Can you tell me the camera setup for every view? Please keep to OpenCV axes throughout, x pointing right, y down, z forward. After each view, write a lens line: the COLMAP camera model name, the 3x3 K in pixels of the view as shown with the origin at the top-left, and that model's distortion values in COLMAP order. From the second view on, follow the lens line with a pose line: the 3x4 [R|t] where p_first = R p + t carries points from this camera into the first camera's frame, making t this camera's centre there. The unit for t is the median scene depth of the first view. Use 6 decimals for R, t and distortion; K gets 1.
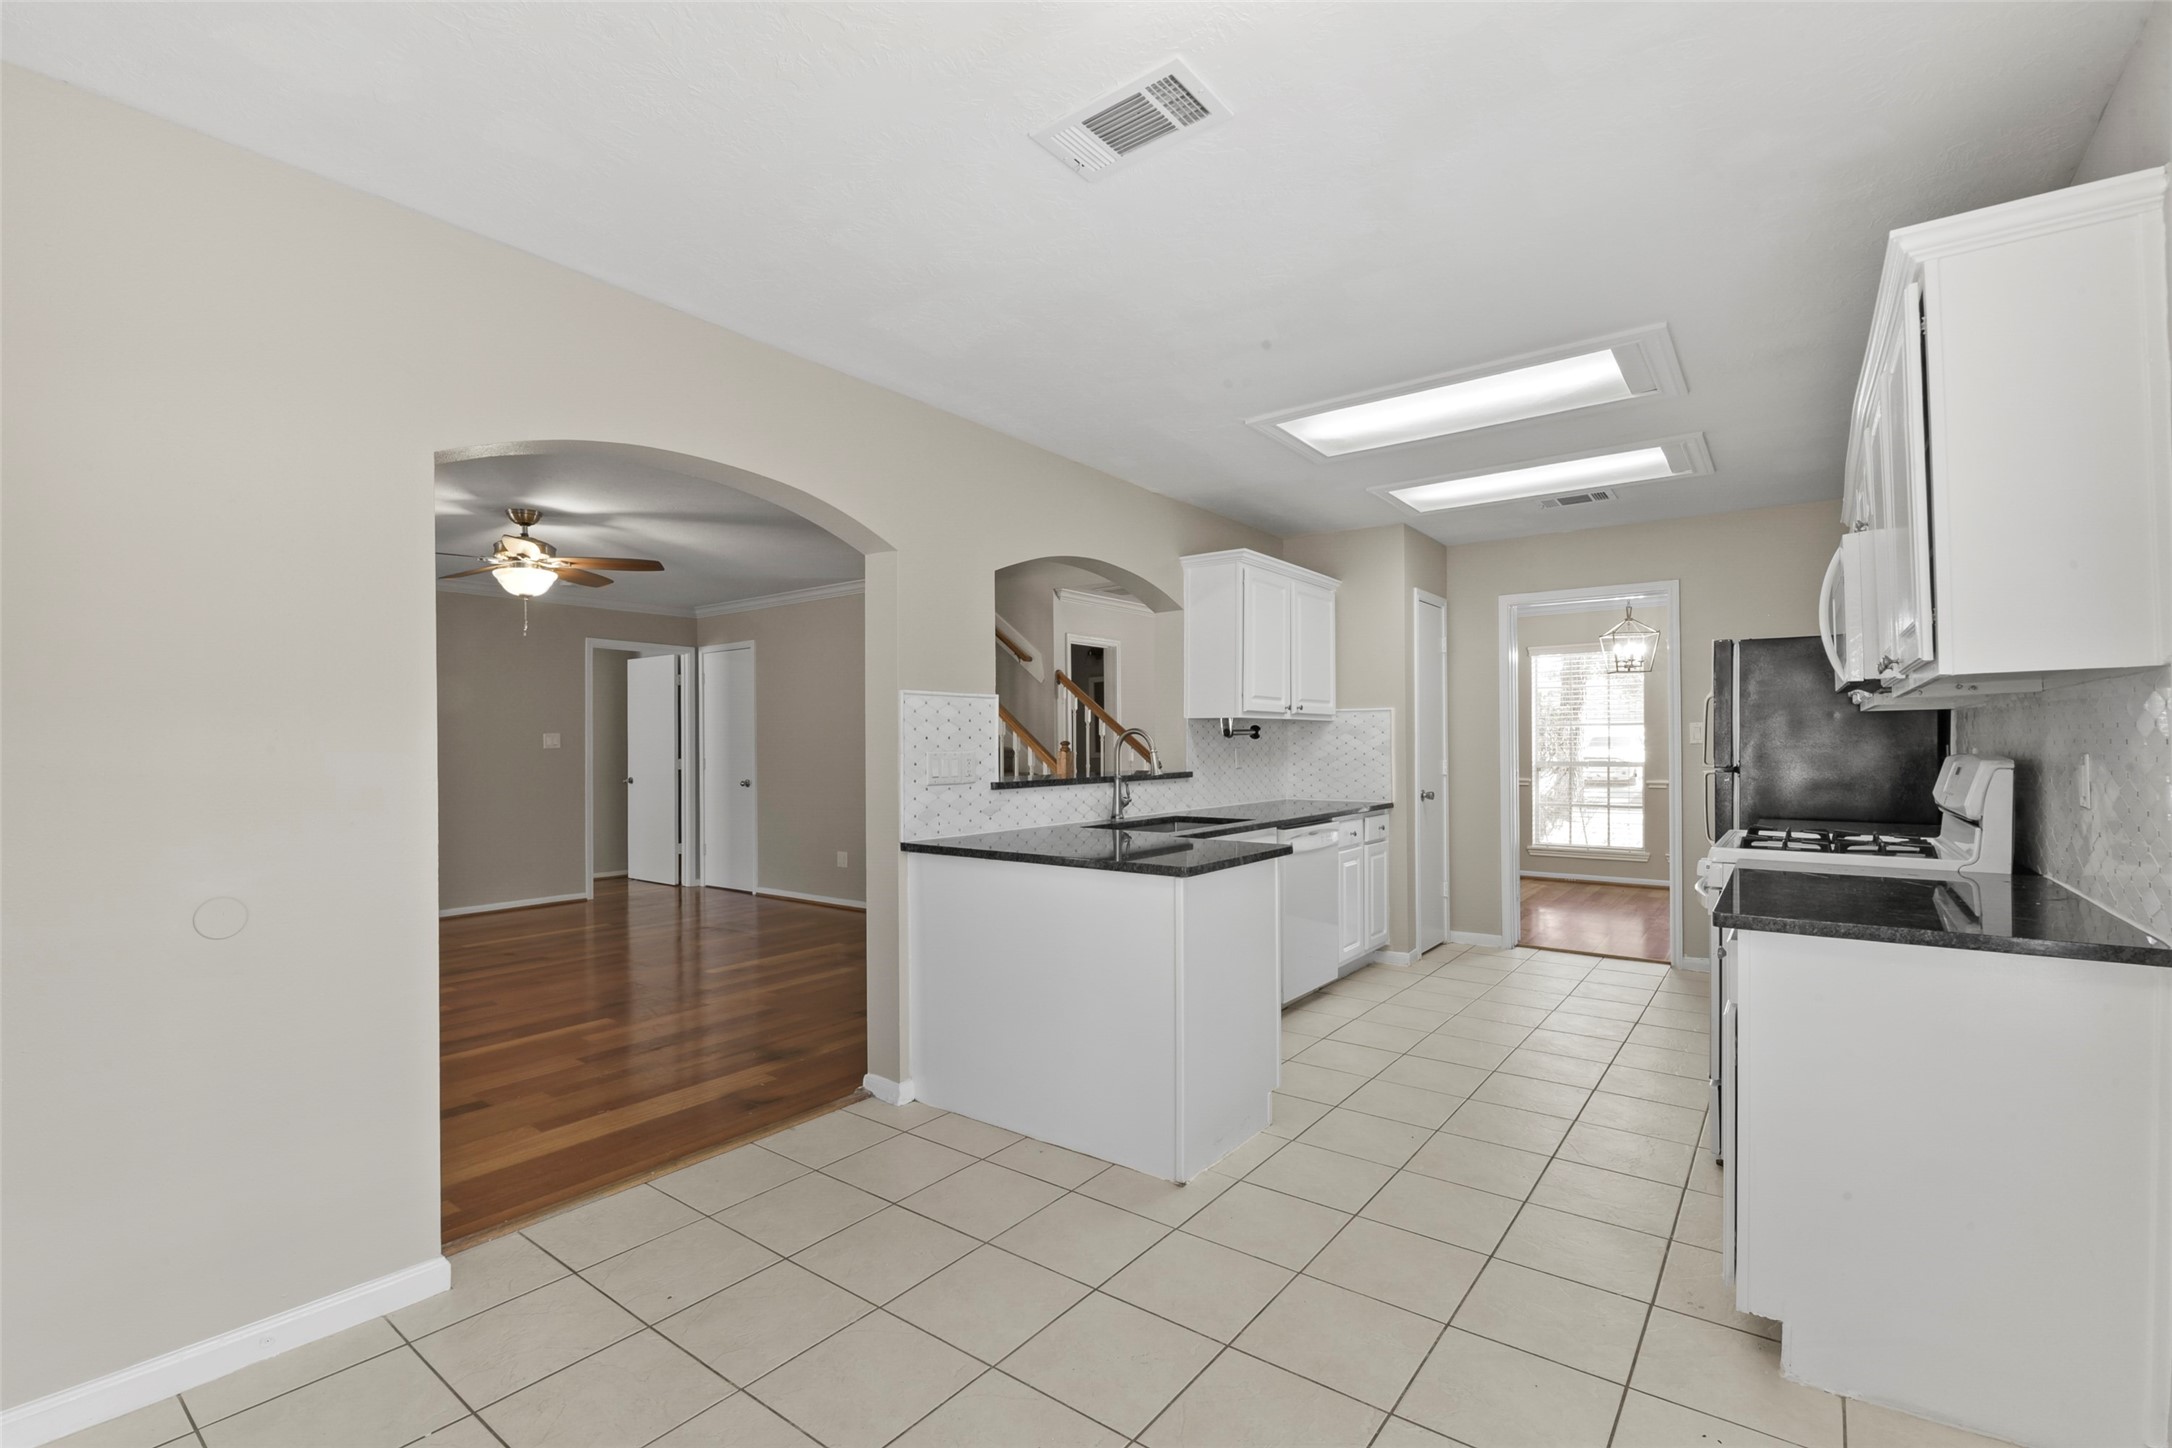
lens RADIAL K [[955.2, 0, 1086.4], [0, 955.2, 749.9], [0, 0, 1]] dist [-0.011940, -0.002987]
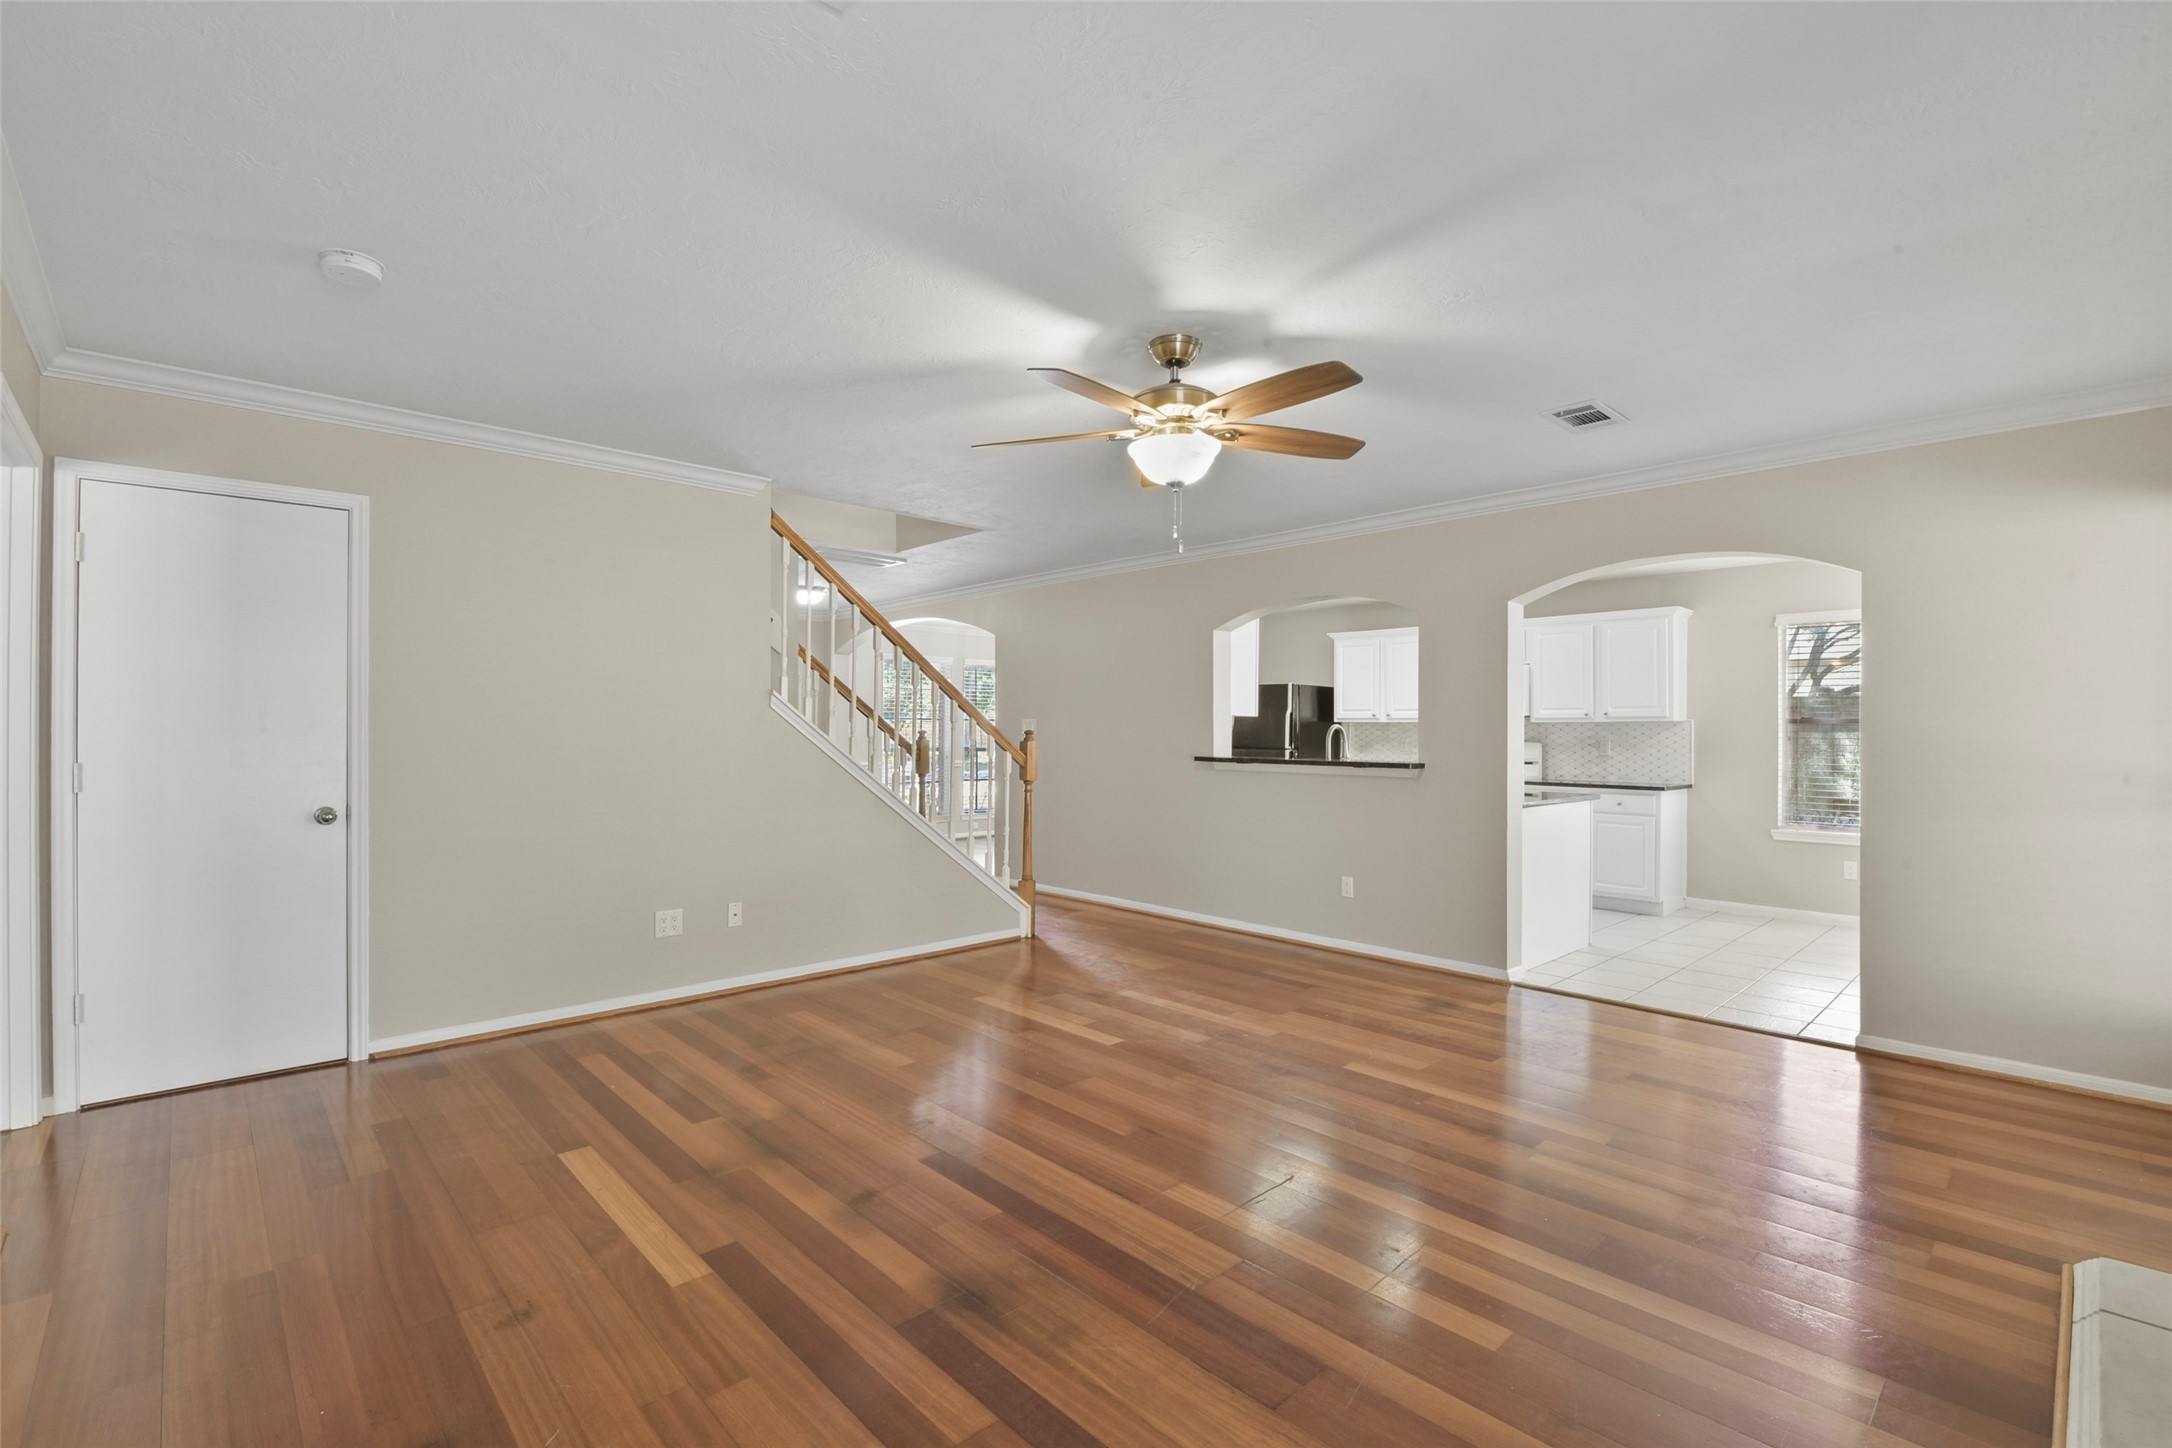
lens RADIAL K [[955.2, 0, 1096.7], [0, 955.2, 730.6], [0, 0, 1]] dist [-0.011940, -0.002987]
pose [[0.162326, 0.009445, 0.986692, -0.981723], [0.000608, 0.999953, -0.009672, 0.000738], [-0.986737, 0.002170, 0.162312, 0.780428]]
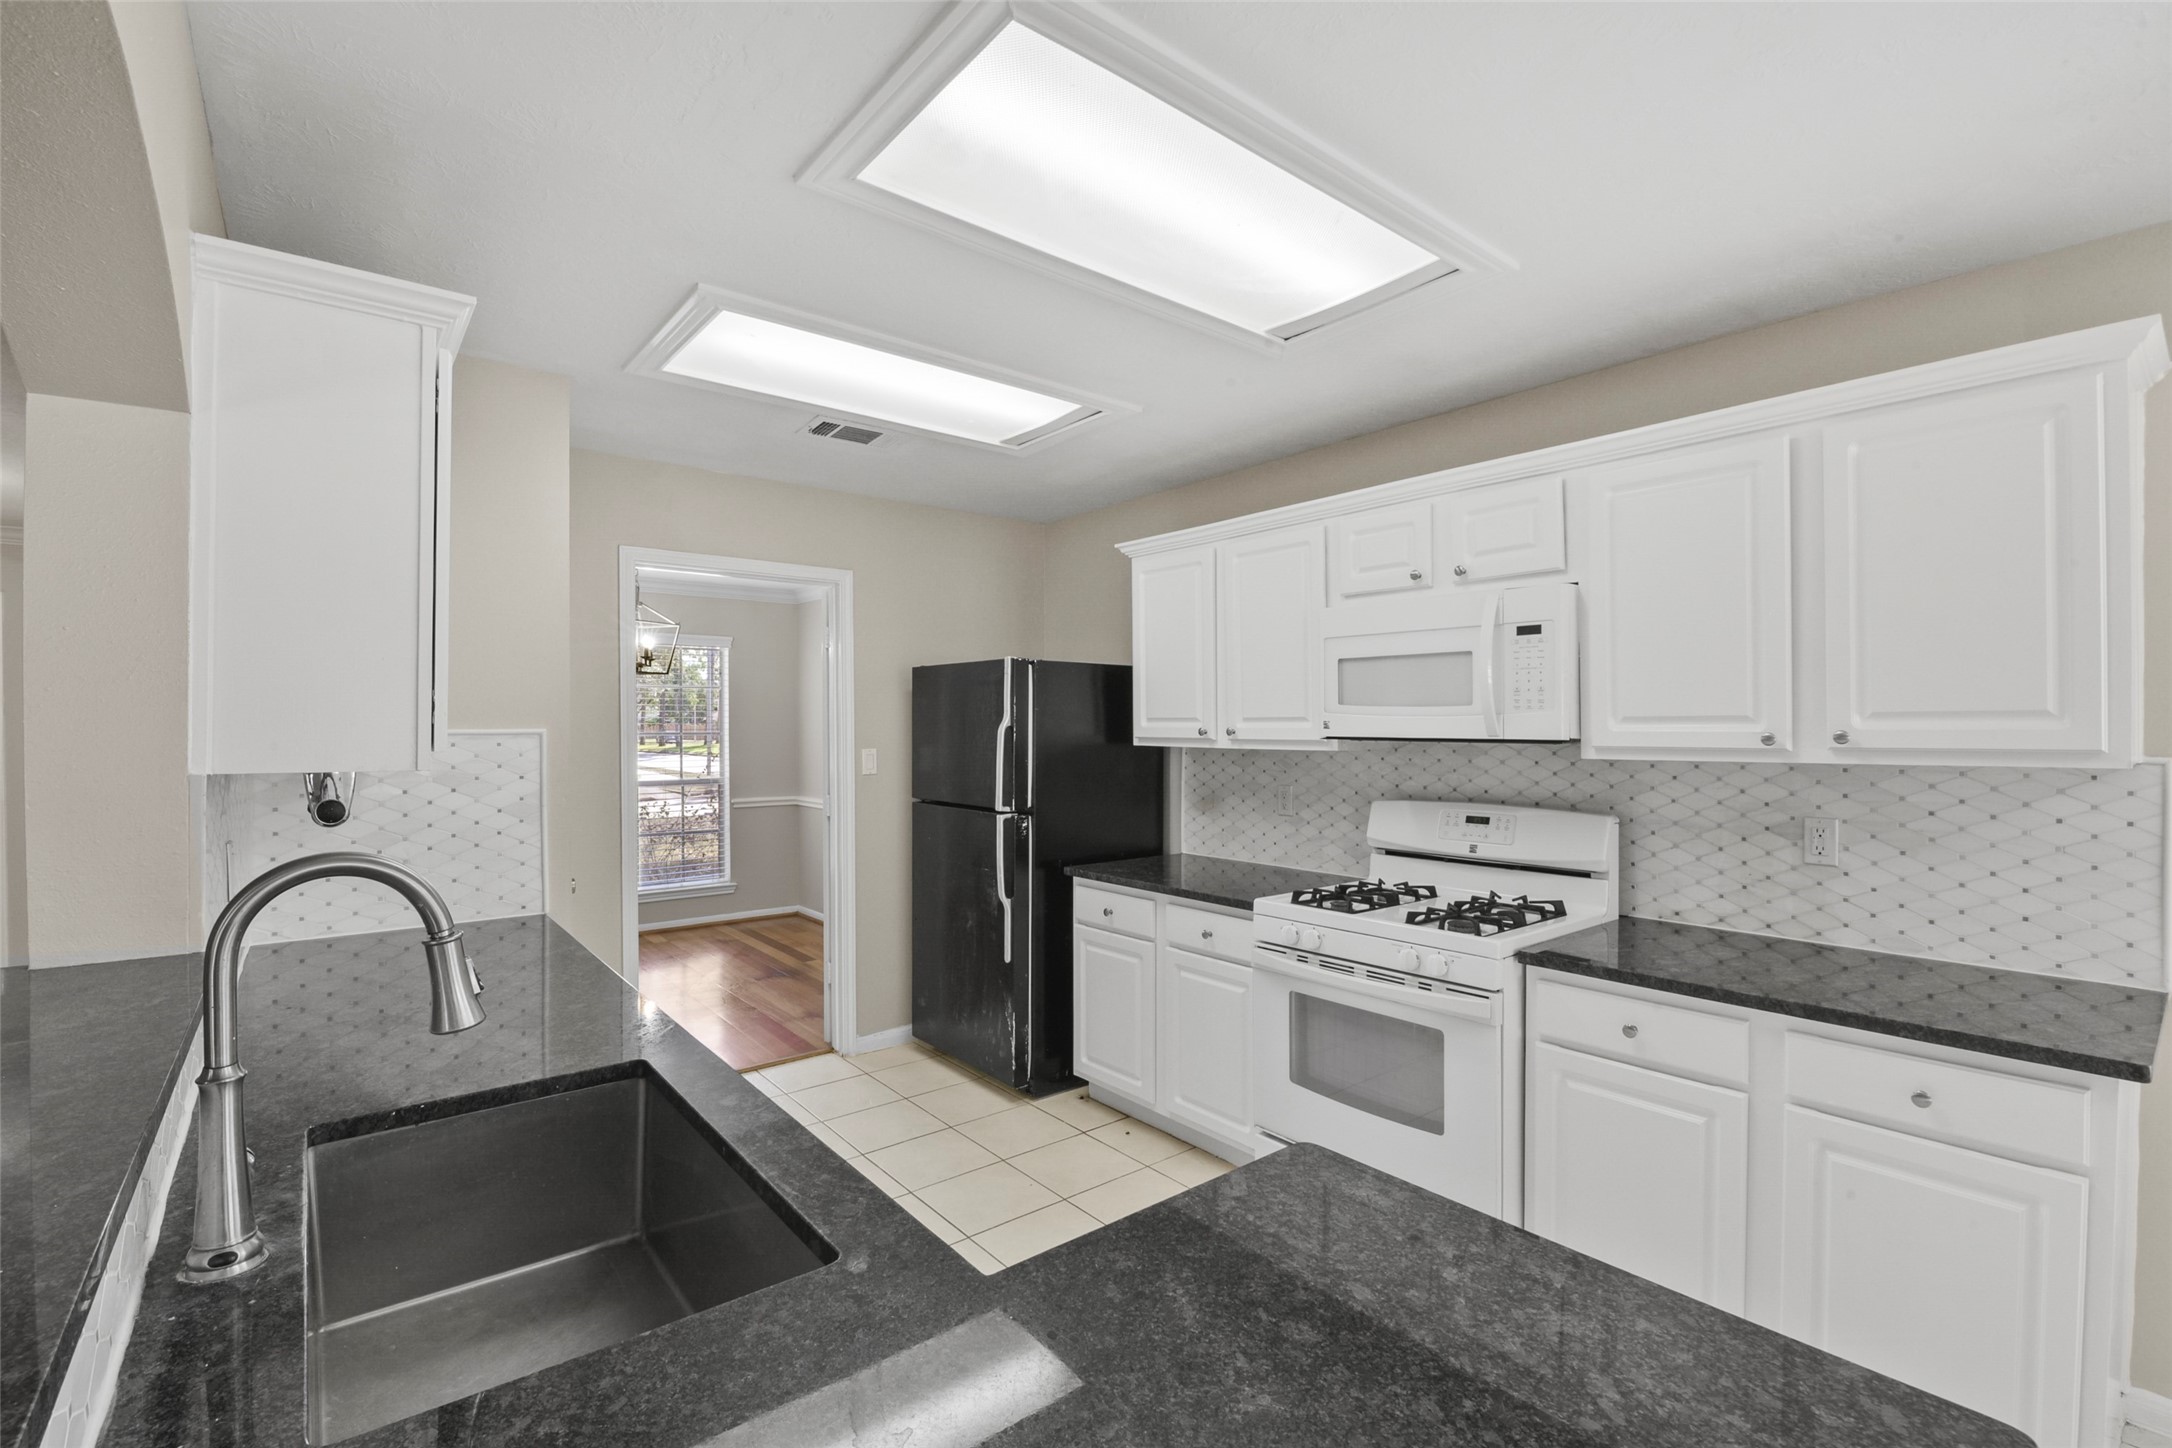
lens RADIAL K [[955.2, 0, 1120.8], [0, 955.2, 733.6], [0, 0, 1]] dist [-0.011940, -0.002987]
pose [[0.228335, -0.003843, 0.973575, -0.092905], [0.008231, 0.999964, 0.002017, -0.035684], [-0.973548, 0.007553, 0.228359, 0.518210]]
